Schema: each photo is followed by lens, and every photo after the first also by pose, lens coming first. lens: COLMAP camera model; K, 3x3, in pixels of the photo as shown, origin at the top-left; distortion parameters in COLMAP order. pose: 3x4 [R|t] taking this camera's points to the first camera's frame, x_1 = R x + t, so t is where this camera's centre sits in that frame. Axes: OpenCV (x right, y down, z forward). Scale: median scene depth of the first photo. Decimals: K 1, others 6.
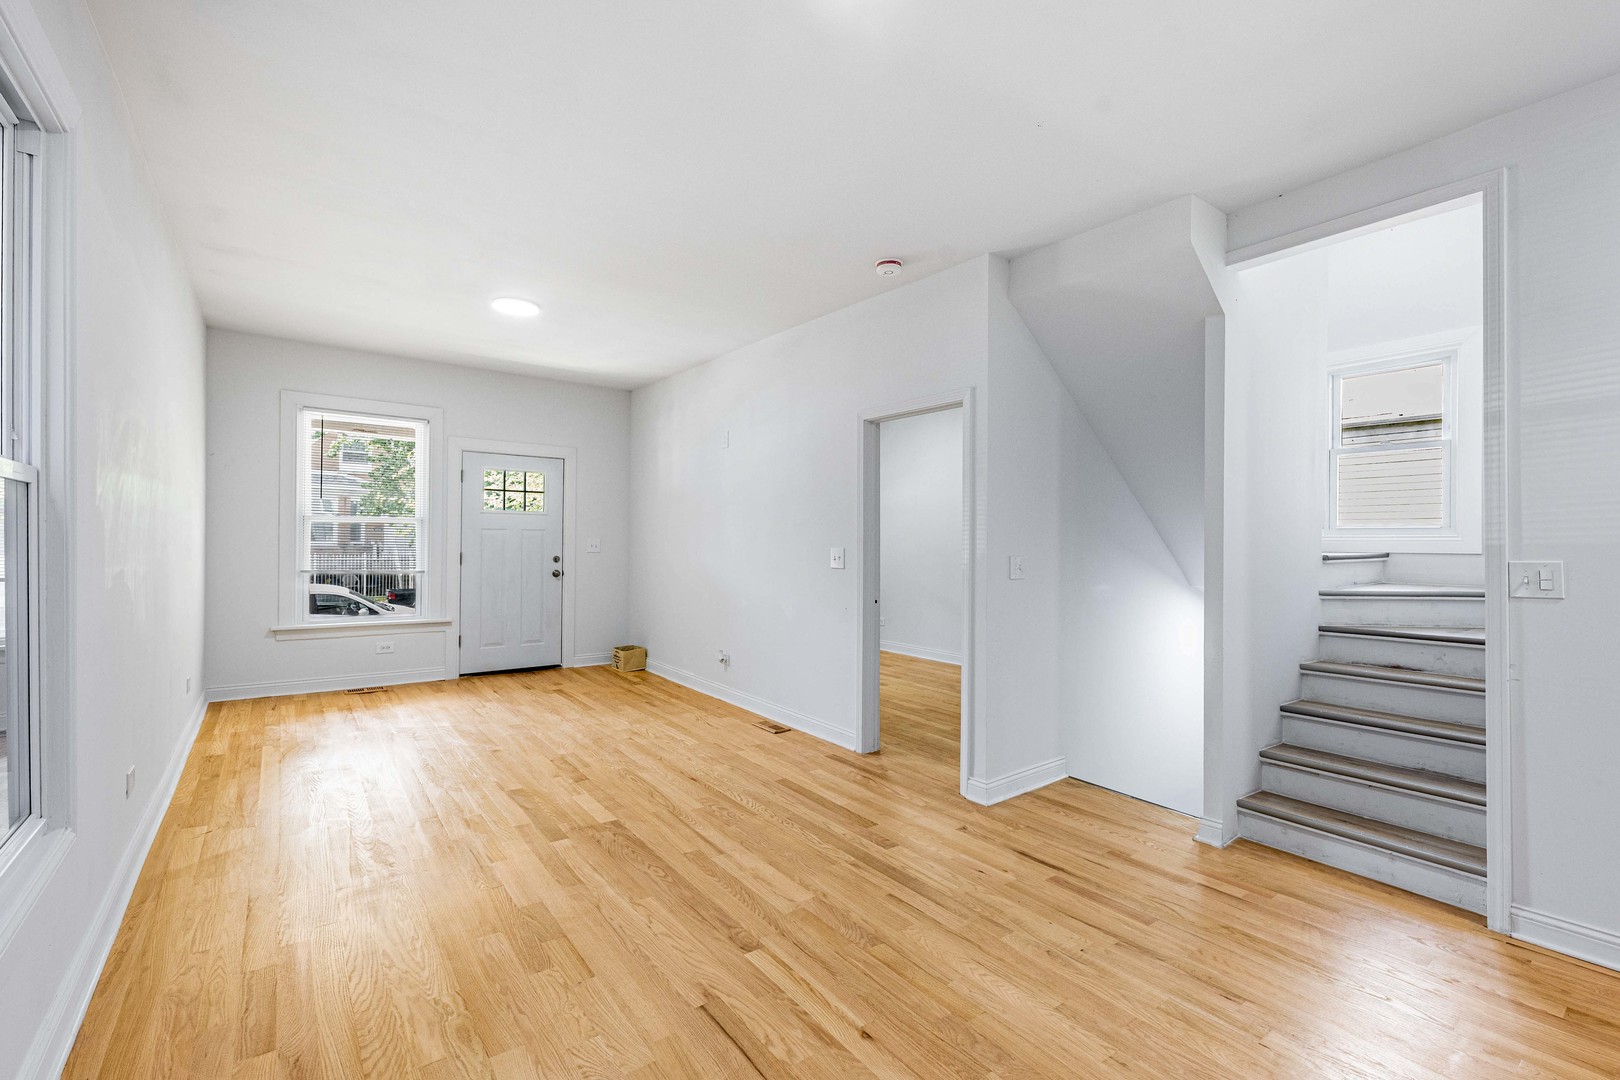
lens RADIAL K [[684.8, 0, 790.0], [0, 684.8, 546.7], [0, 0, 1]] dist [-0.000951, -0.000121]
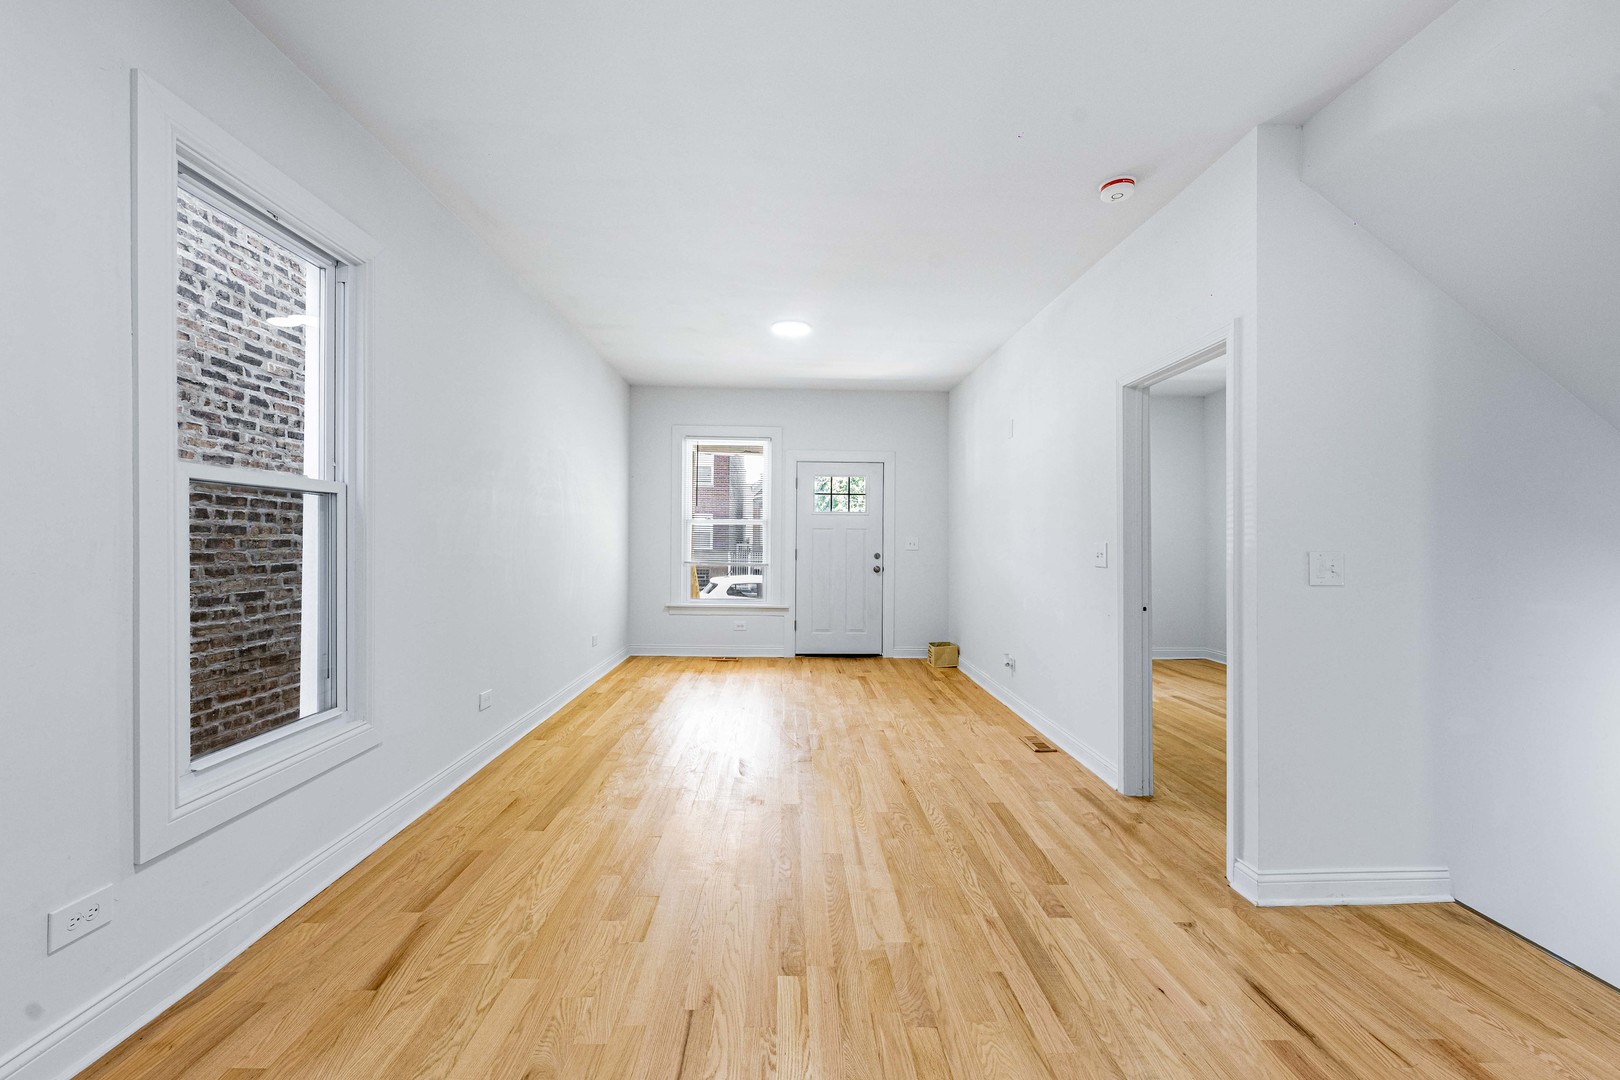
lens RADIAL K [[648.2, 0, 810.0], [0, 648.2, 540.0], [0, 0, 1]] dist [0.001700, -0.000070]
pose [[0.826006, -0.003438, -0.563651, 0.258548], [-0.004944, 0.999899, -0.013344, 0.012948], [0.563640, 0.013809, 0.825905, 0.167154]]
